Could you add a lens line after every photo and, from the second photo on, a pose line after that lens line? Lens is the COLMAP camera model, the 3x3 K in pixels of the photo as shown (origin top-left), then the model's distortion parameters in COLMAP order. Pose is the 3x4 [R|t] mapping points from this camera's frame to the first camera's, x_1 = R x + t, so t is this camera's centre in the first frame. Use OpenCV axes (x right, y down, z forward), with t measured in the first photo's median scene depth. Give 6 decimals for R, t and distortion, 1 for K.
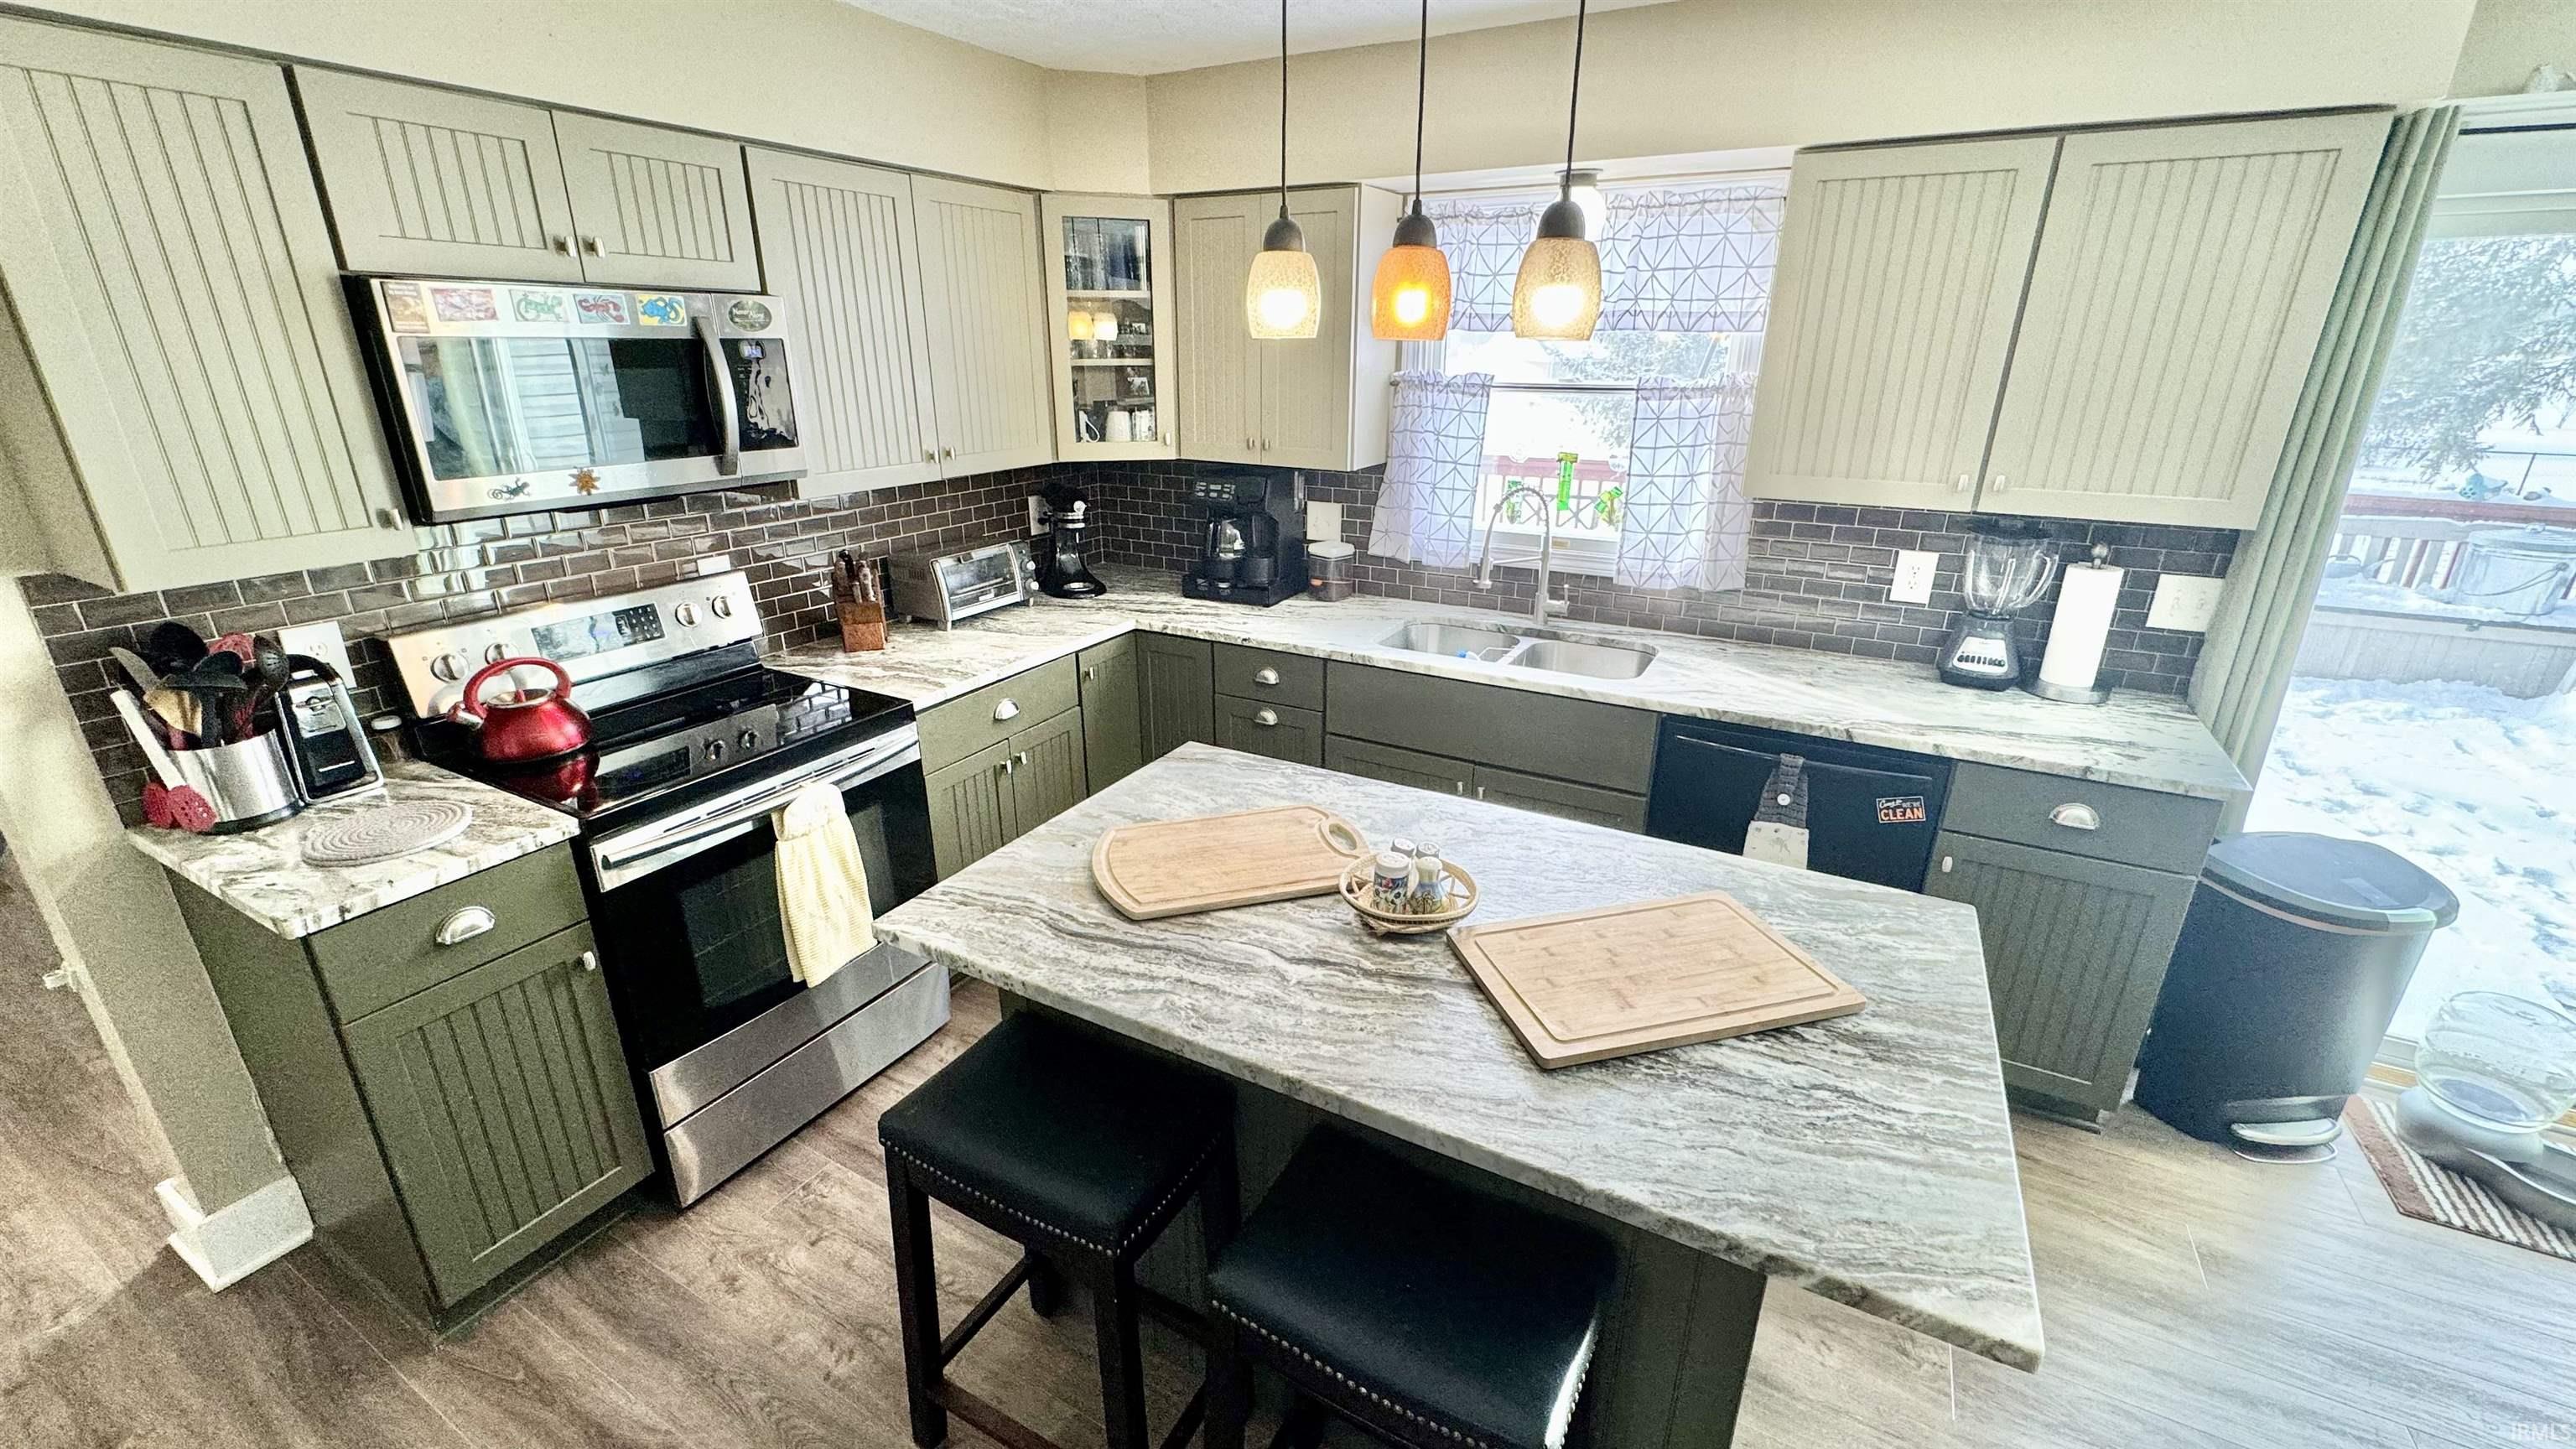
lens RADIAL K [[1027.7, 0, 1283.2], [0, 1027.7, 728.5], [0, 0, 1]] dist [-0.002653, 0.000802]
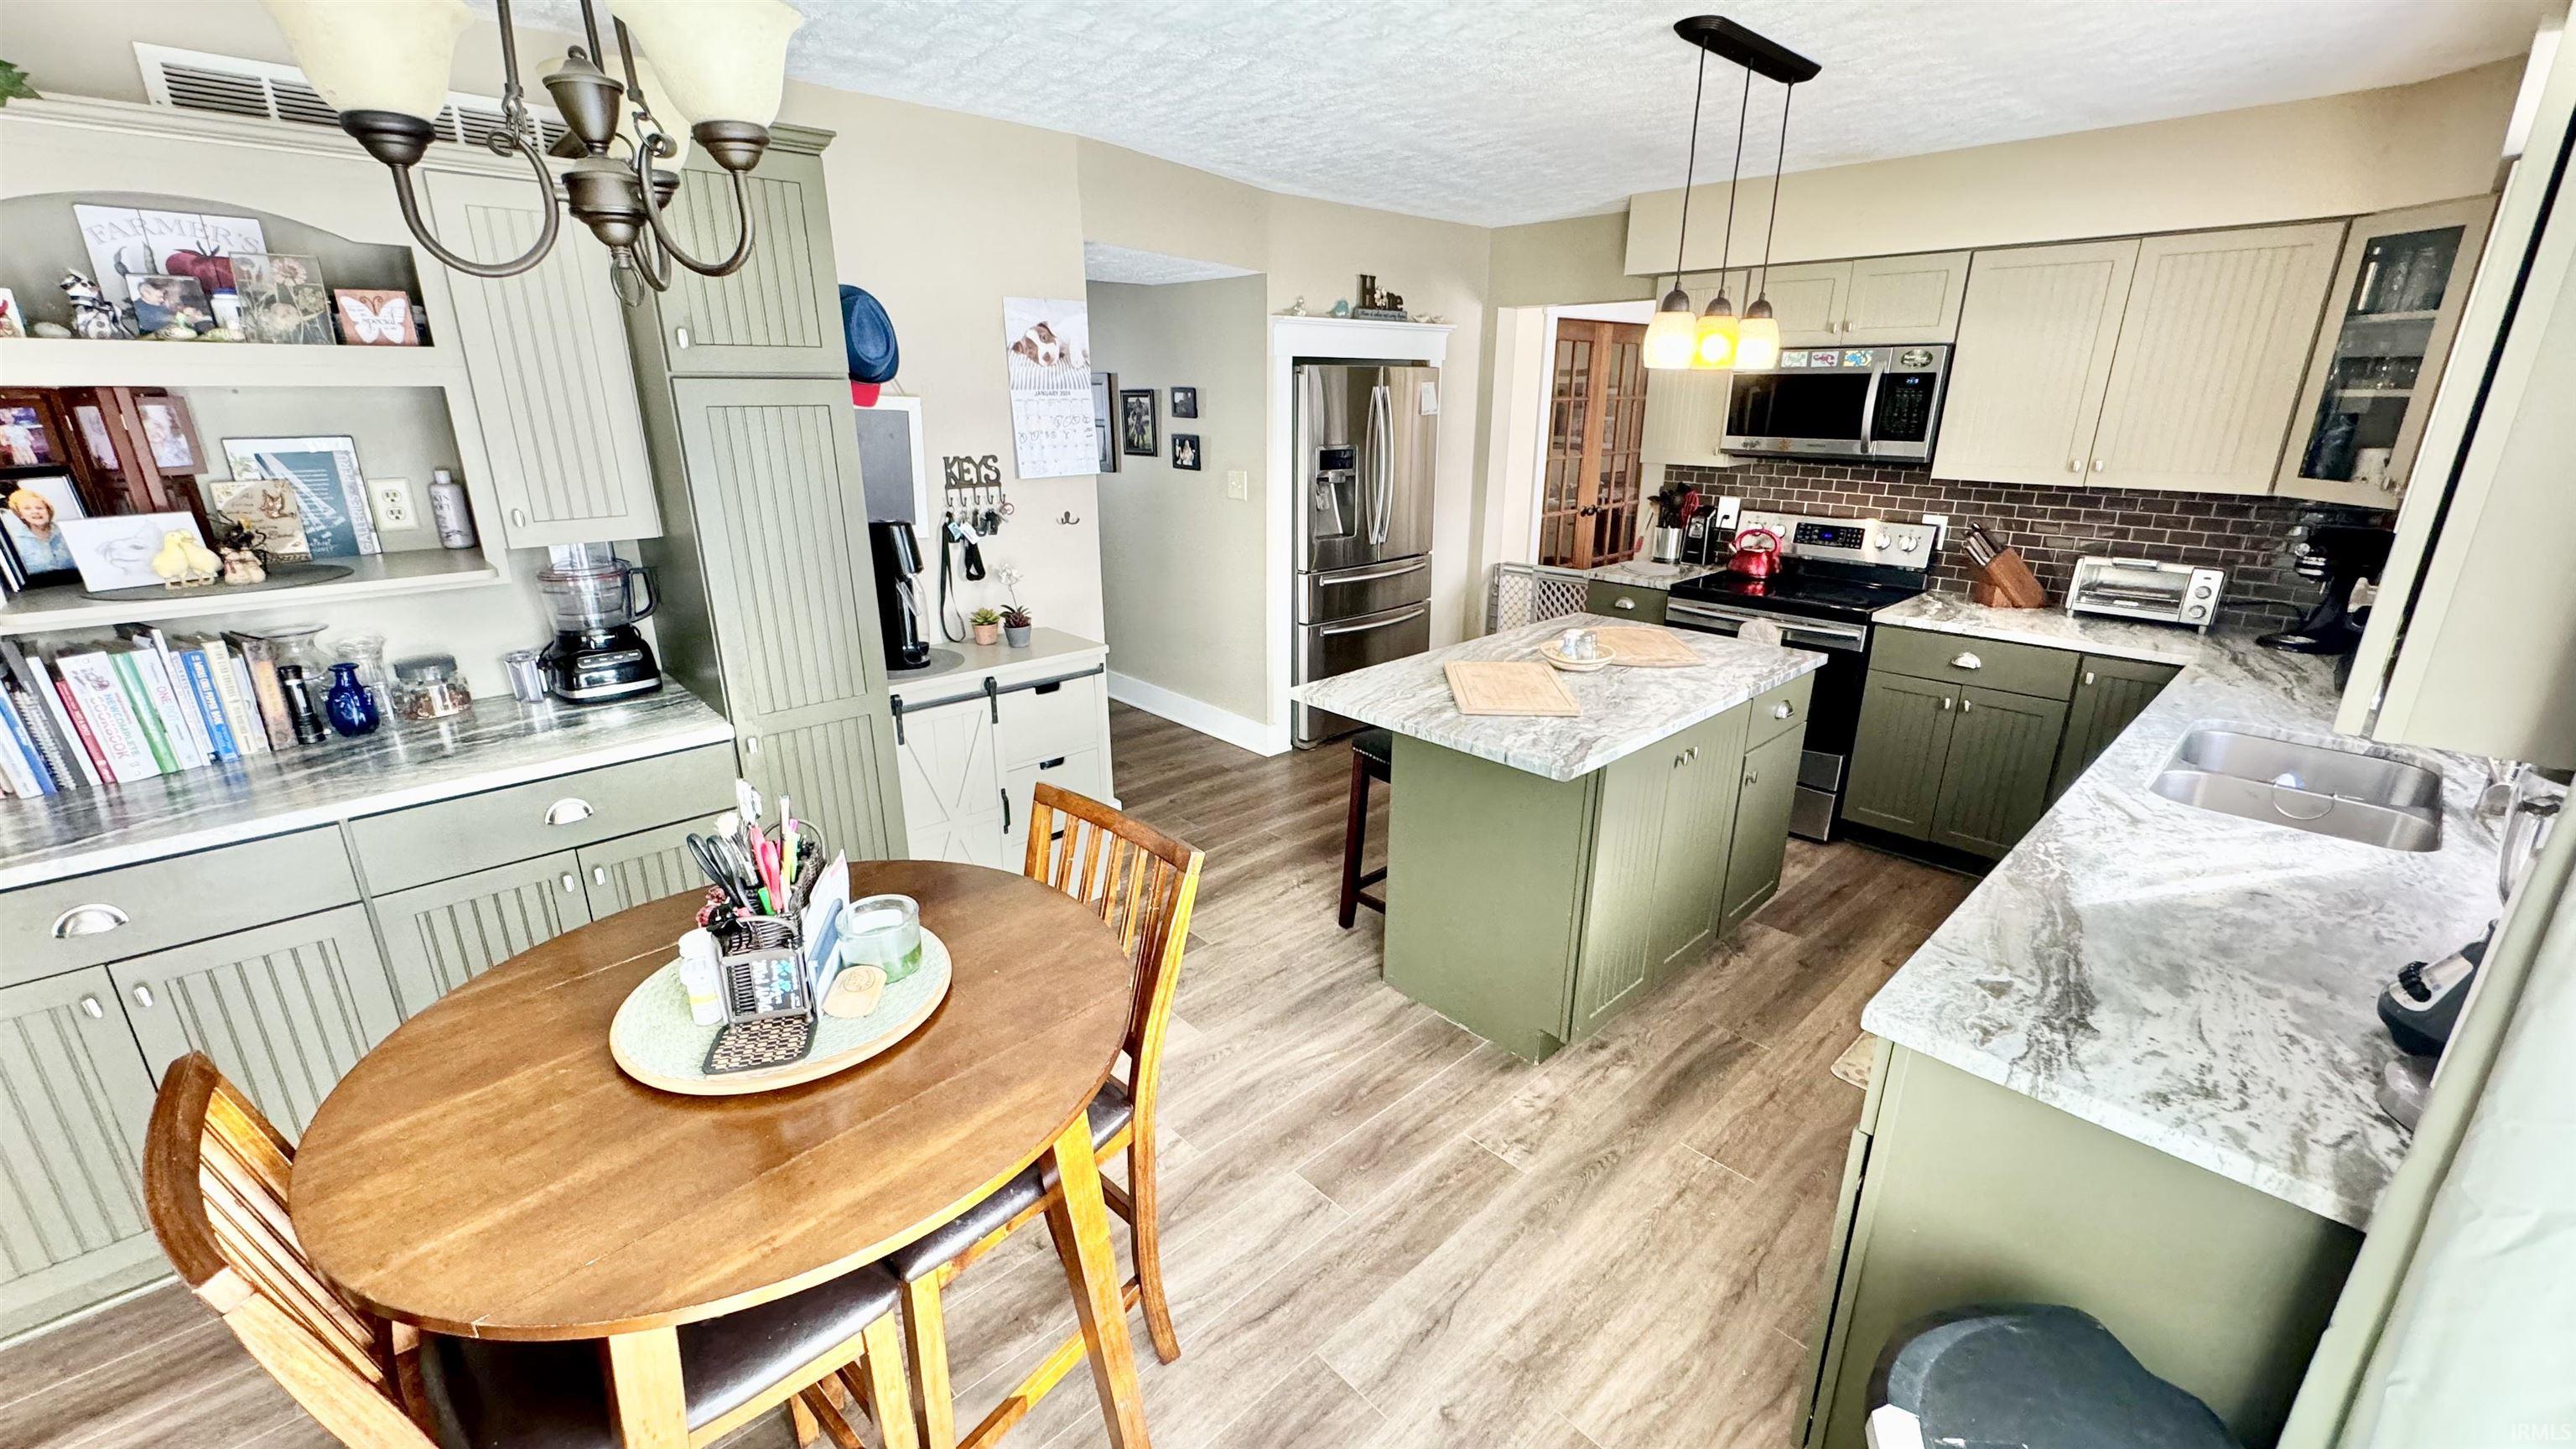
lens RADIAL K [[1027.7, 0, 1283.7], [0, 1027.7, 724.3], [0, 0, 1]] dist [-0.002653, 0.000802]
pose [[-0.307255, 0.294441, -0.904931, 1.275880], [-0.332796, 0.857639, 0.392049, -0.185104], [0.891539, 0.421616, -0.165525, 0.547182]]
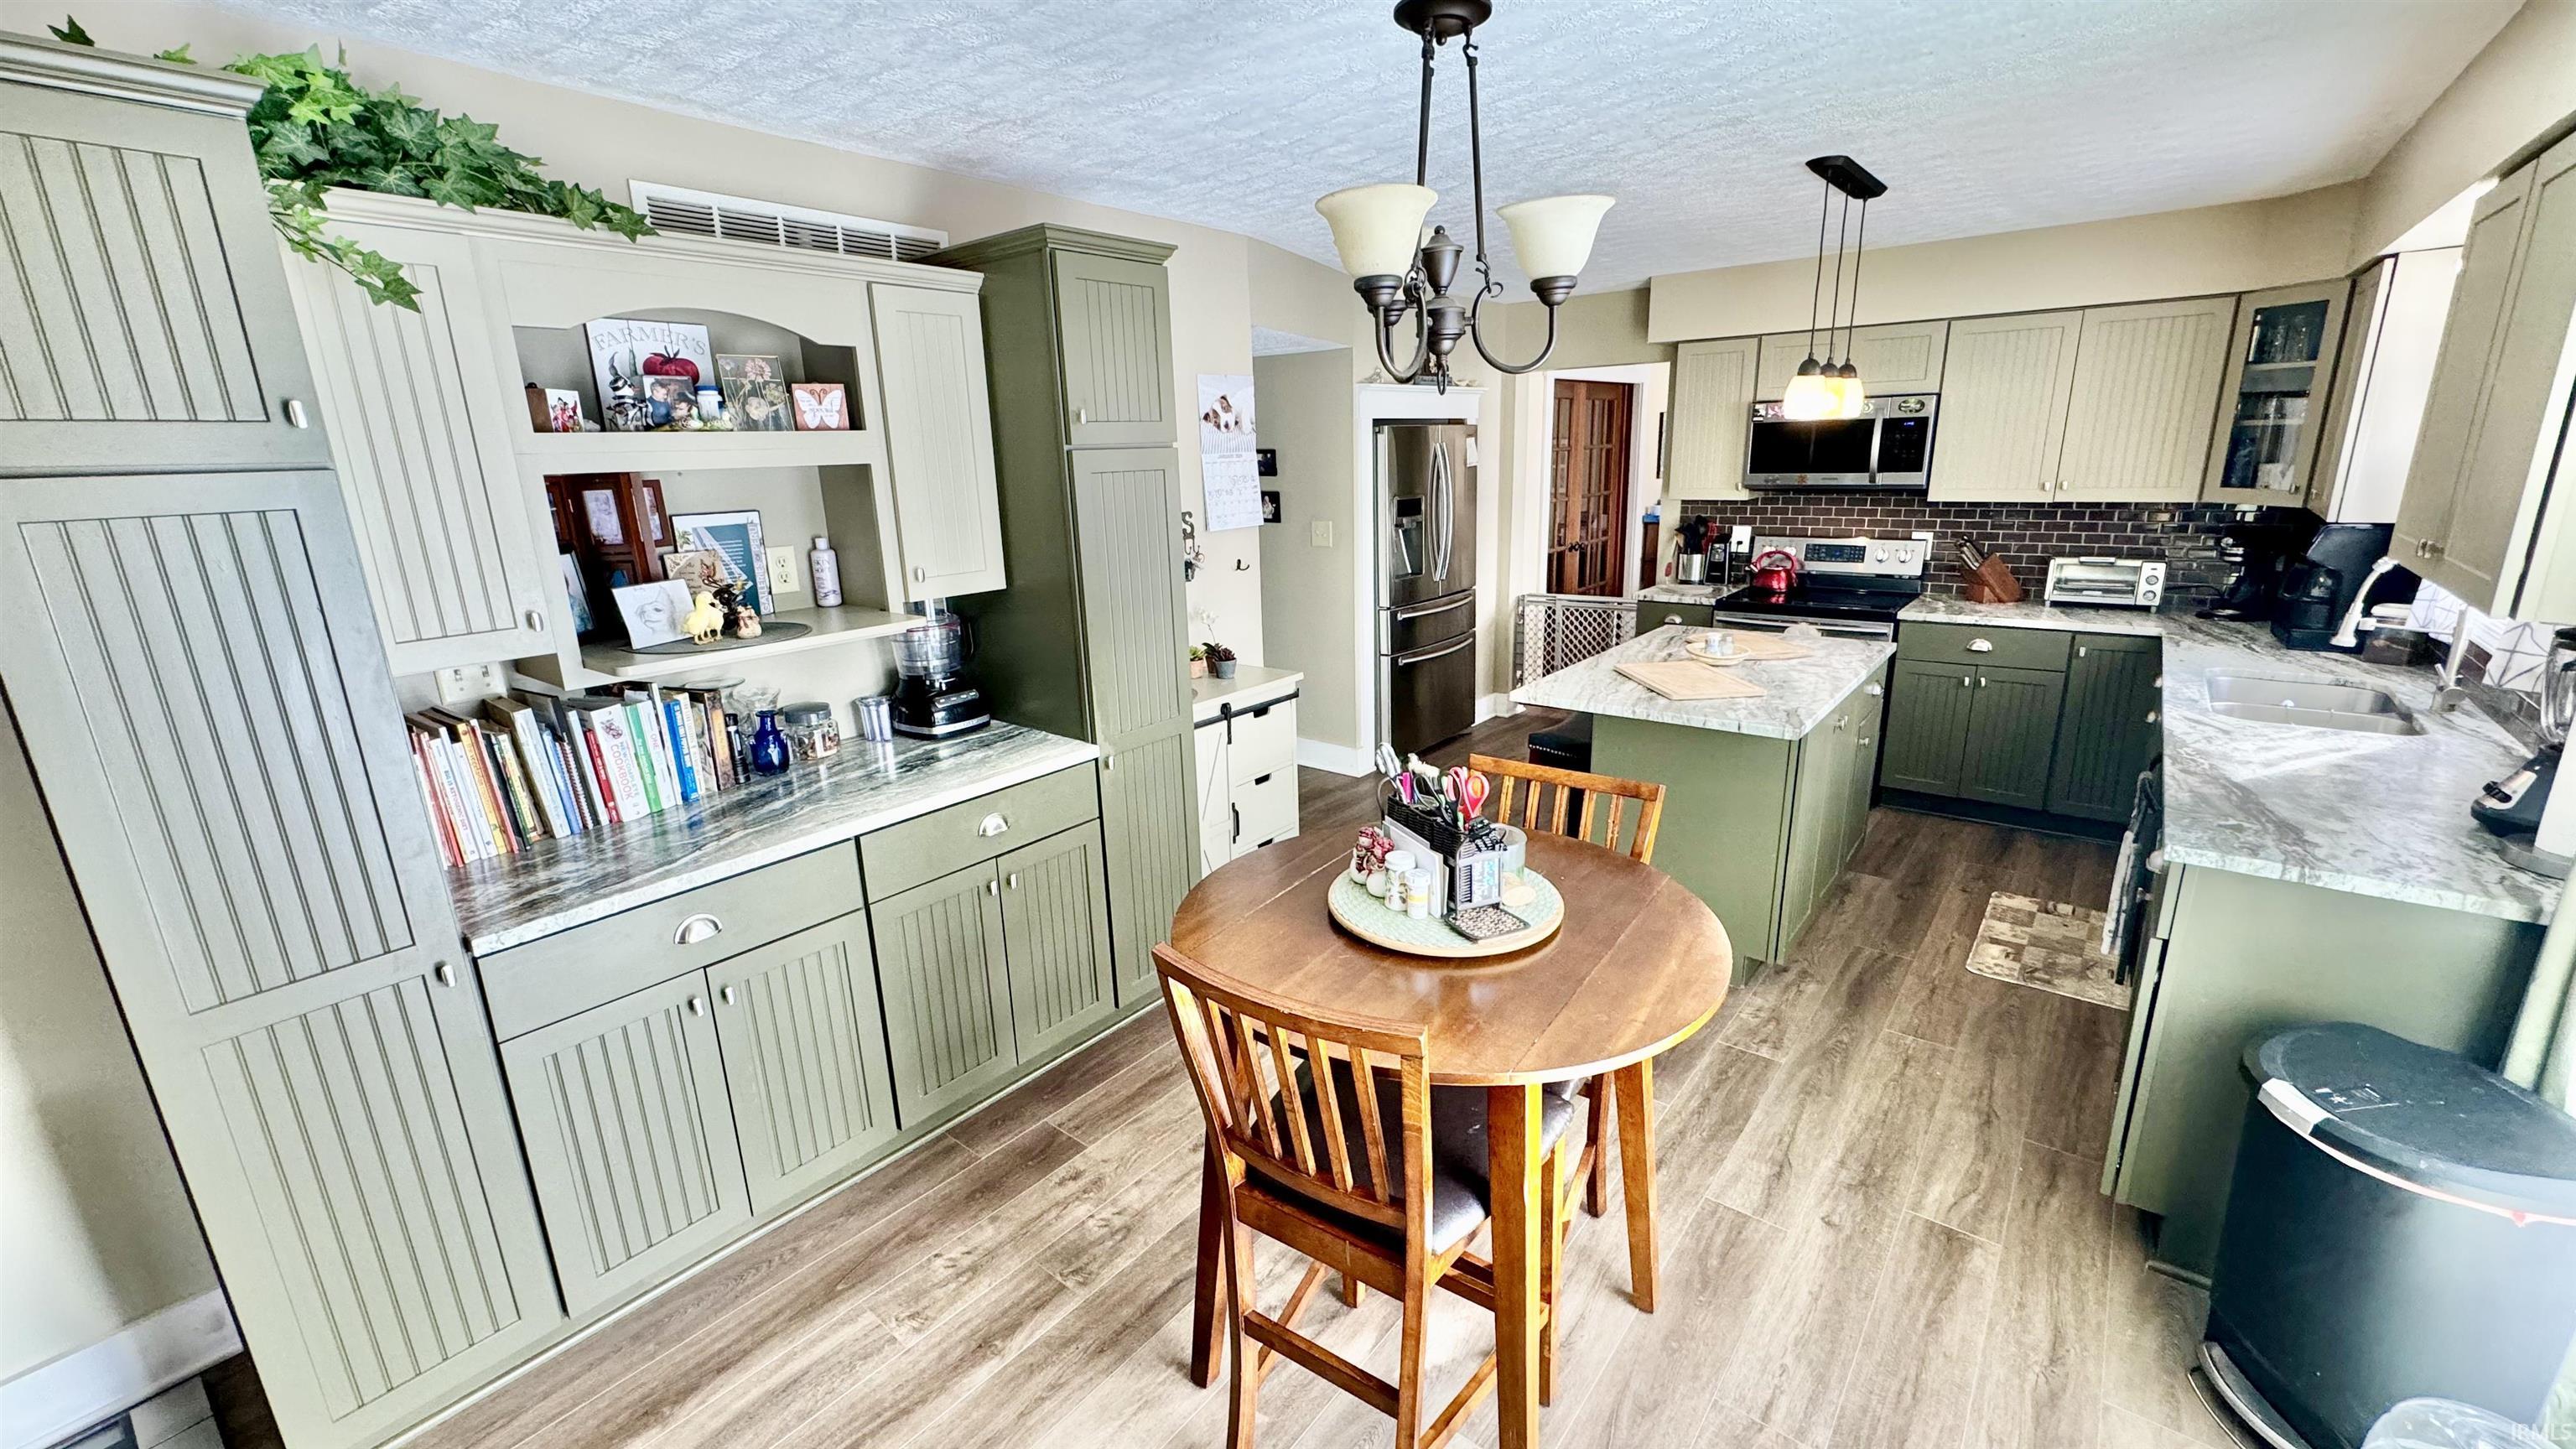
lens RADIAL K [[1027.7, 0, 1283.6], [0, 1027.7, 724.6], [0, 0, 1]] dist [-0.002653, 0.000802]
pose [[-0.174810, 0.261215, -0.949320, 1.572669], [-0.315134, 0.898604, 0.305289, -0.059267], [0.932809, 0.352530, -0.074767, 0.194818]]
